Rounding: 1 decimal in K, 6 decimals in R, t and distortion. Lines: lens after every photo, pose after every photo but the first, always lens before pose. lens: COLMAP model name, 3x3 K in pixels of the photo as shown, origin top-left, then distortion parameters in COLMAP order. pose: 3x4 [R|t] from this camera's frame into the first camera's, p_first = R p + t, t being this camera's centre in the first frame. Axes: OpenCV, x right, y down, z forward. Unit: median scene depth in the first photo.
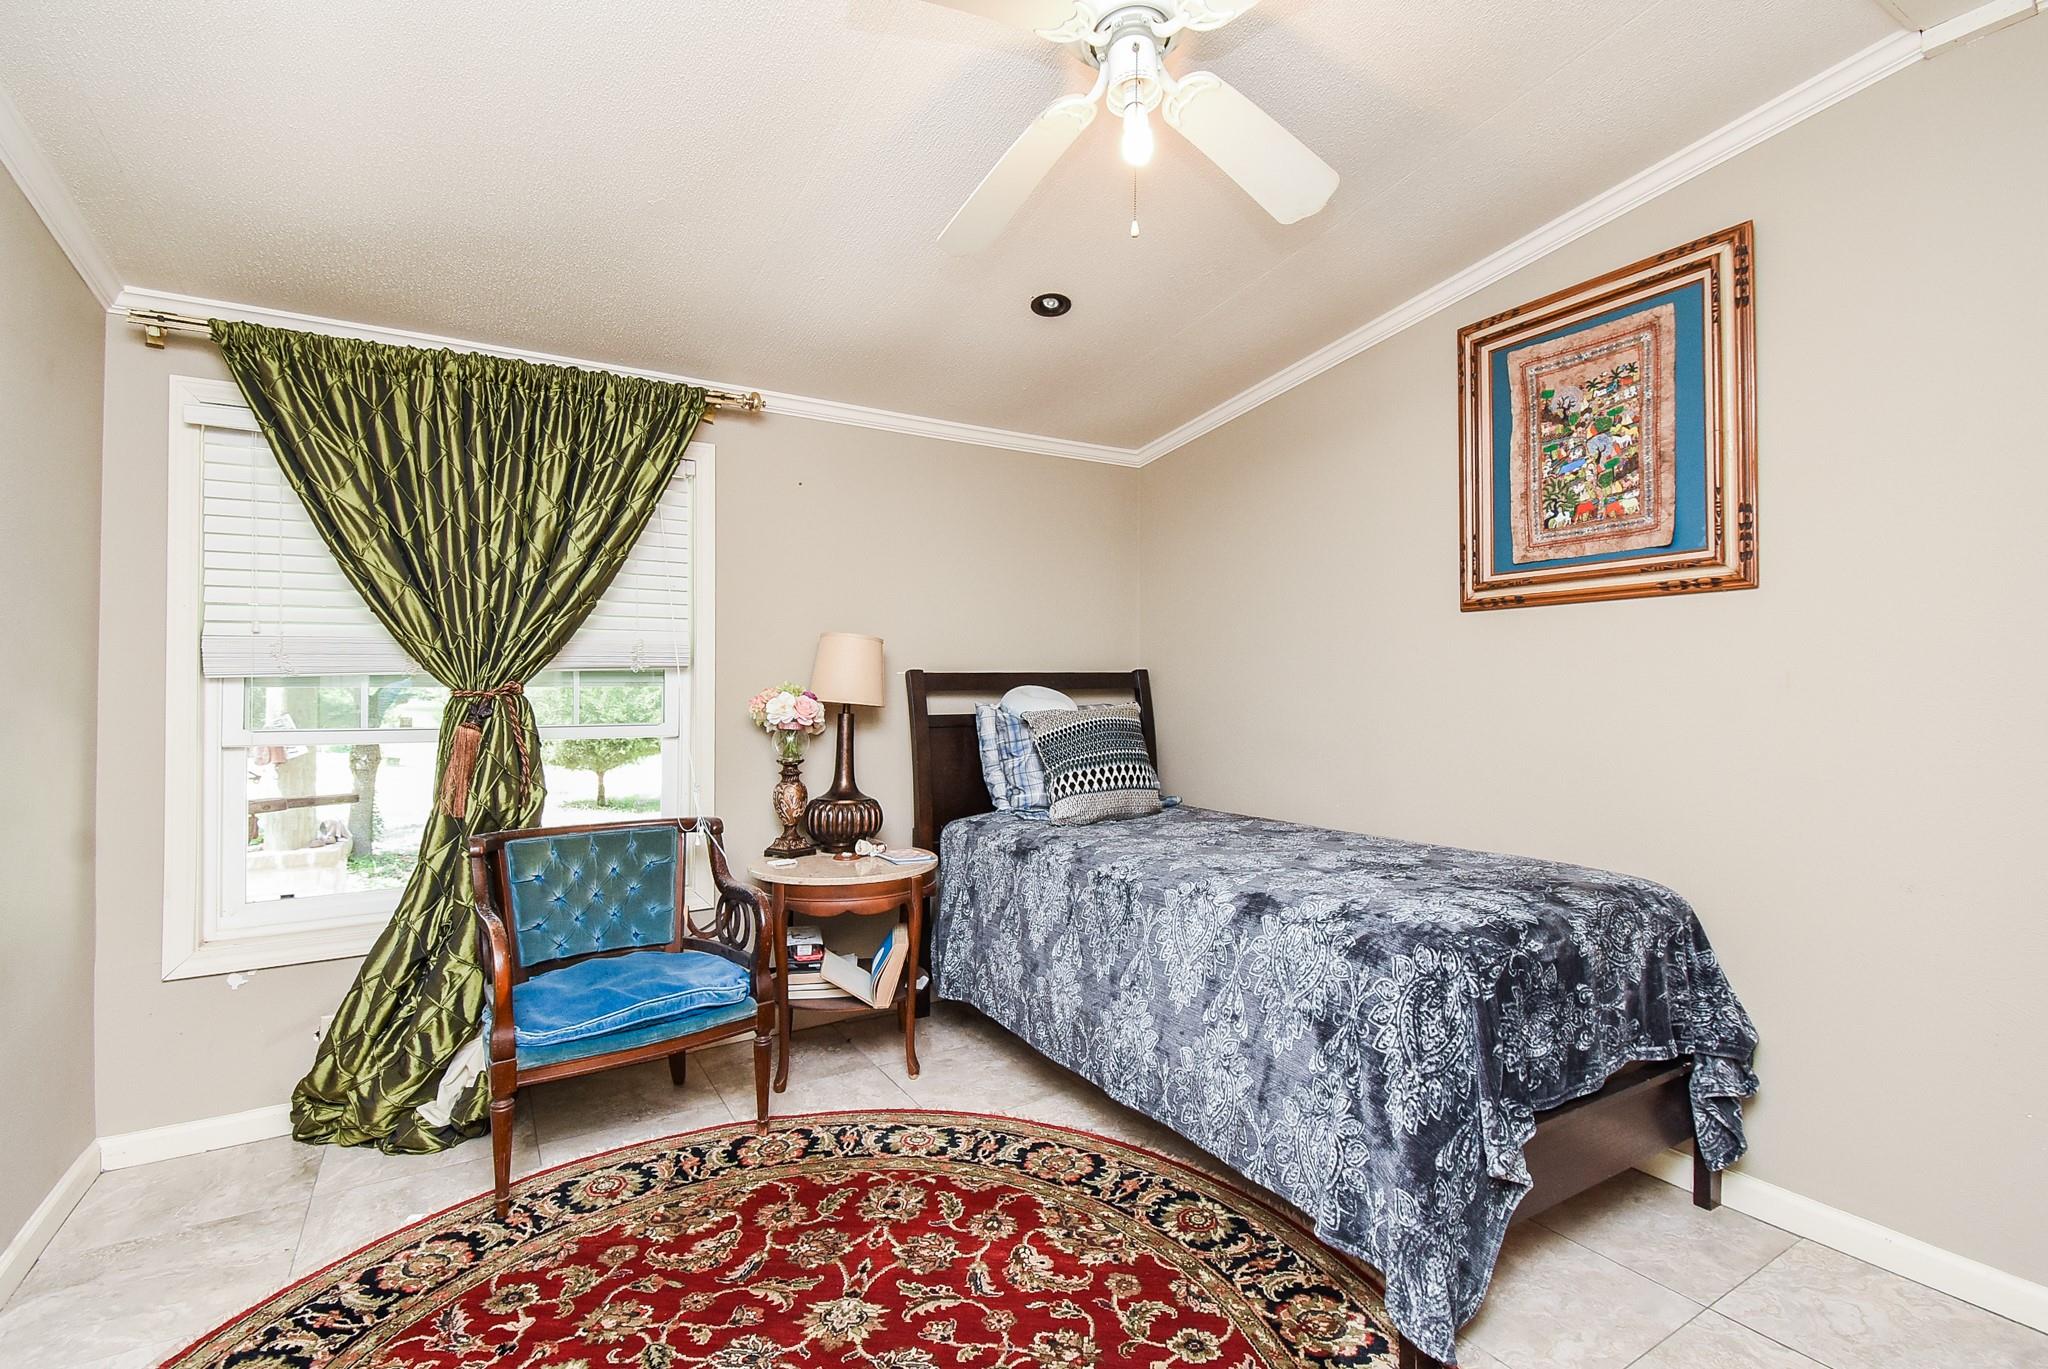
lens RADIAL K [[921.4, 0, 1021.6], [0, 921.4, 691.2], [0, 0, 1]] dist [-0.013536, -0.001014]
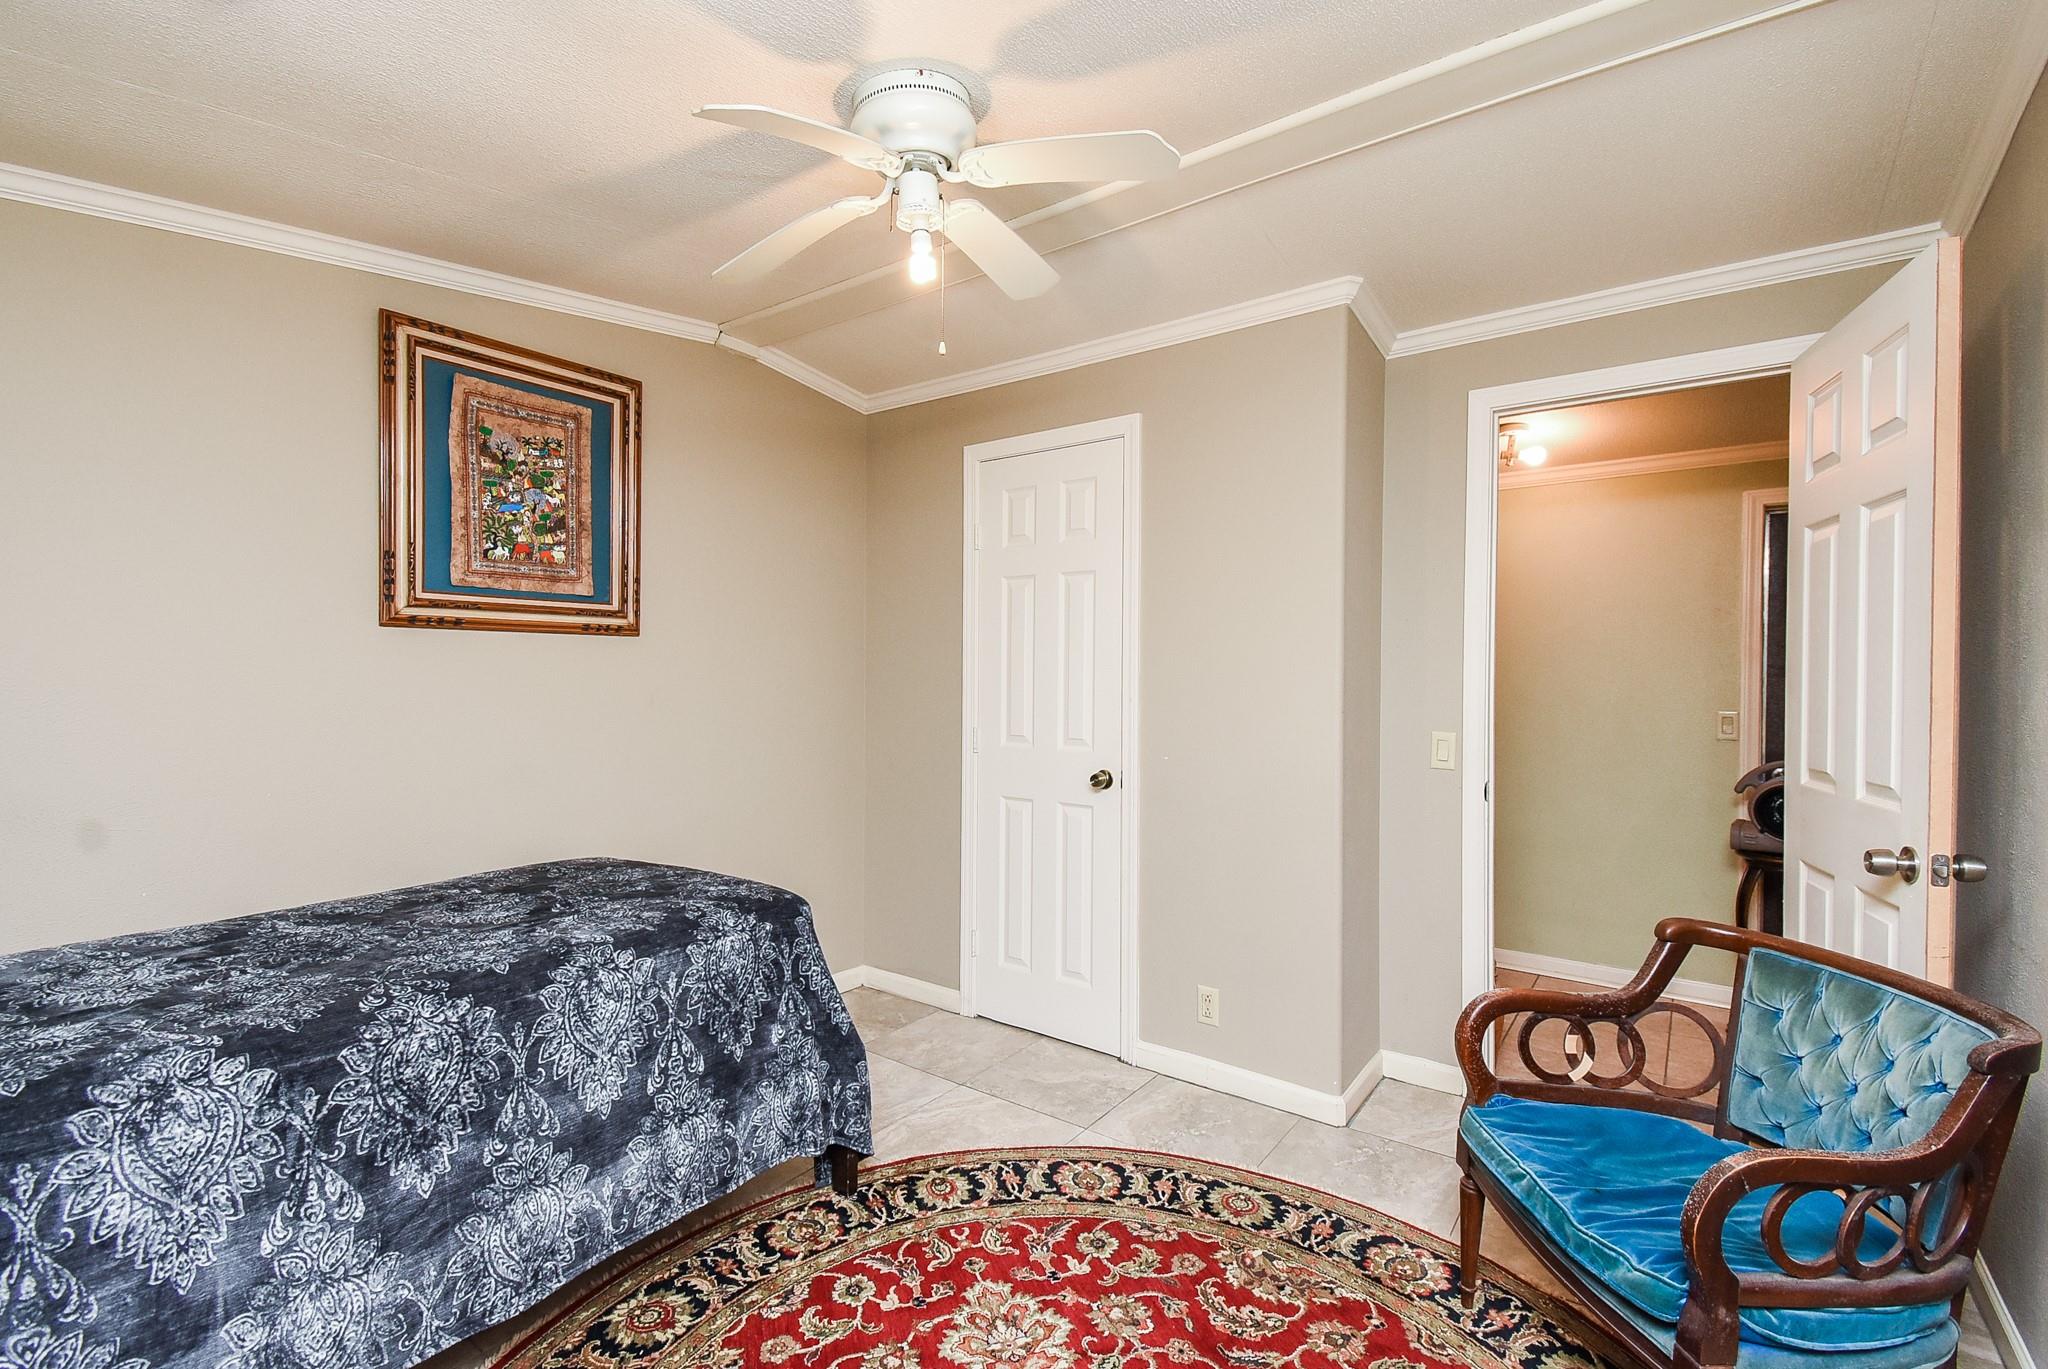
lens RADIAL K [[921.4, 0, 1016.8], [0, 921.4, 680.1], [0, 0, 1]] dist [-0.013536, -0.001014]
pose [[-0.414126, -0.009420, 0.910171, -0.693211], [-0.007860, 0.999946, 0.006772, -0.052059], [-0.910185, -0.004350, -0.414178, 0.944985]]
